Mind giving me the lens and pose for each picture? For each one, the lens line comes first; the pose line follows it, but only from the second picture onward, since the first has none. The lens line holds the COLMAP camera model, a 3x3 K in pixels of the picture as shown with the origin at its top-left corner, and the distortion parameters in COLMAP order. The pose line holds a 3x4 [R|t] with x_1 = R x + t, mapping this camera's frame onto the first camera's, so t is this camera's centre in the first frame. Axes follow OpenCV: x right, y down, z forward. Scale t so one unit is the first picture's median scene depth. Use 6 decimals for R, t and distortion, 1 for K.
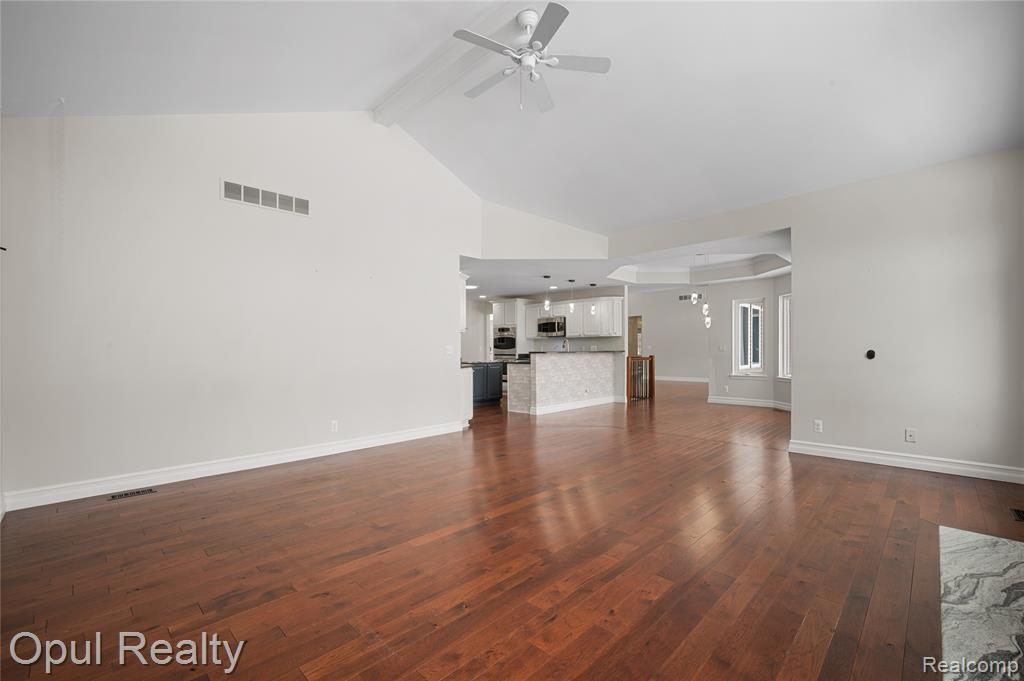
lens RADIAL K [[431.9, 0, 506.7], [0, 431.9, 345.3], [0, 0, 1]] dist [-0.004044, 0.001502]
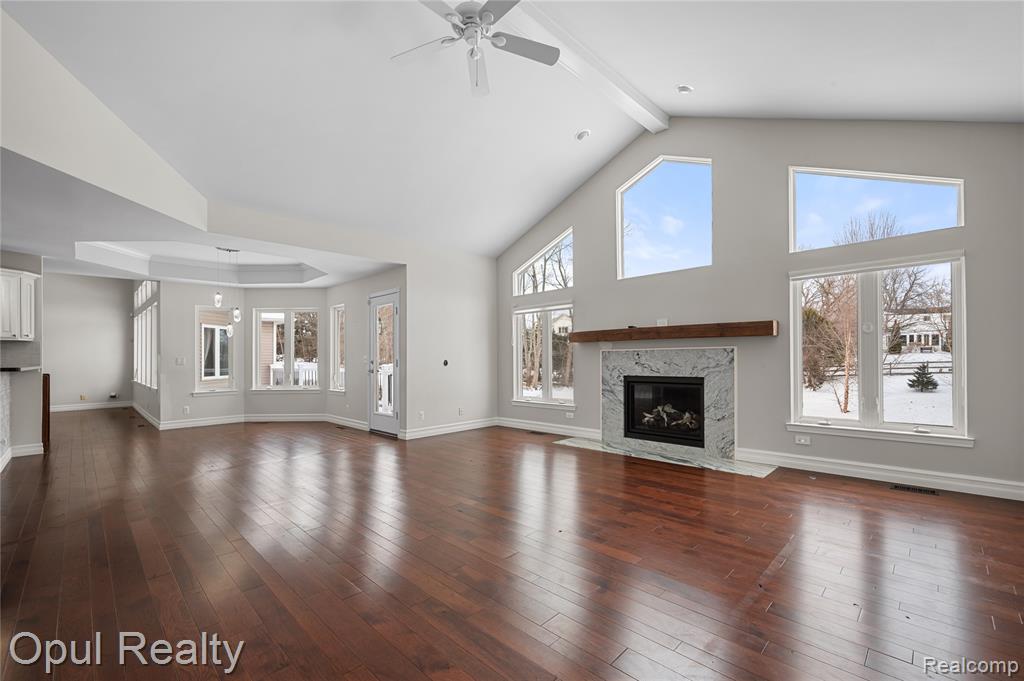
lens RADIAL K [[431.9, 0, 513.6], [0, 431.9, 361.1], [0, 0, 1]] dist [-0.004044, 0.001502]
pose [[-0.005154, -0.001921, 0.999985, -0.283643], [0.002272, 0.999996, 0.001933, 0.005467], [-0.999984, 0.002282, -0.005149, 0.311573]]
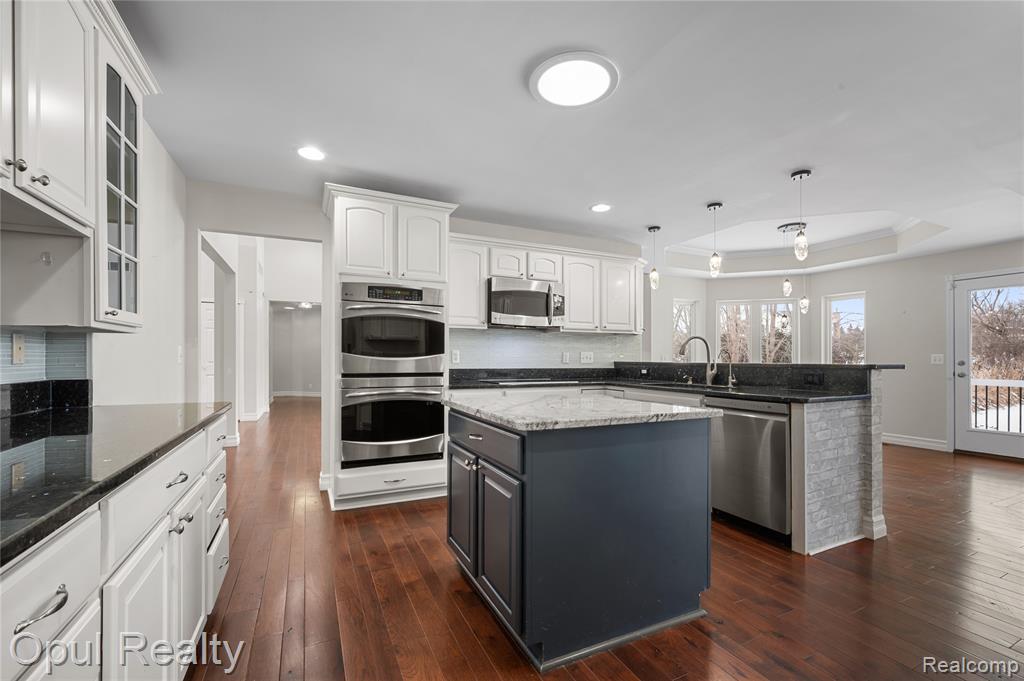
lens RADIAL K [[431.9, 0, 519.1], [0, 431.9, 359.5], [0, 0, 1]] dist [-0.004044, 0.001502]
pose [[0.324776, 0.003549, 0.945784, -0.276772], [-0.013536, 0.999908, 0.000896, 0.010236], [-0.945694, -0.013093, 0.324794, 0.848716]]
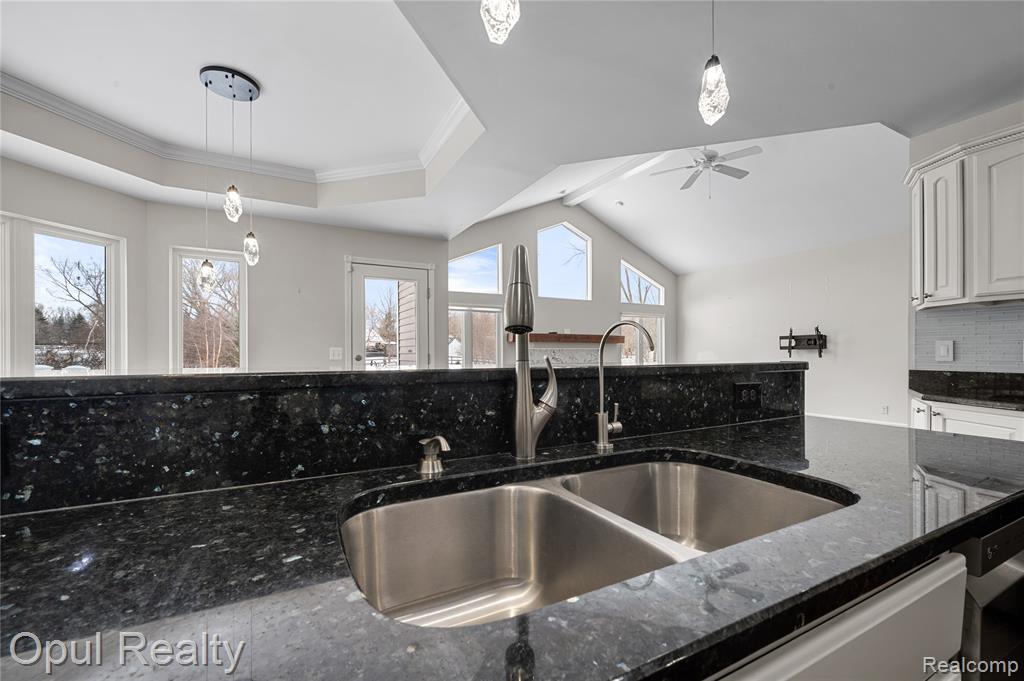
lens RADIAL K [[431.9, 0, 512.1], [0, 431.9, 353.2], [0, 0, 1]] dist [-0.004044, 0.001502]
pose [[-0.957866, 0.008189, 0.287097, 0.090485], [0.005177, 0.999923, -0.011248, 0.008915], [-0.287167, -0.009288, -0.957835, 0.902649]]
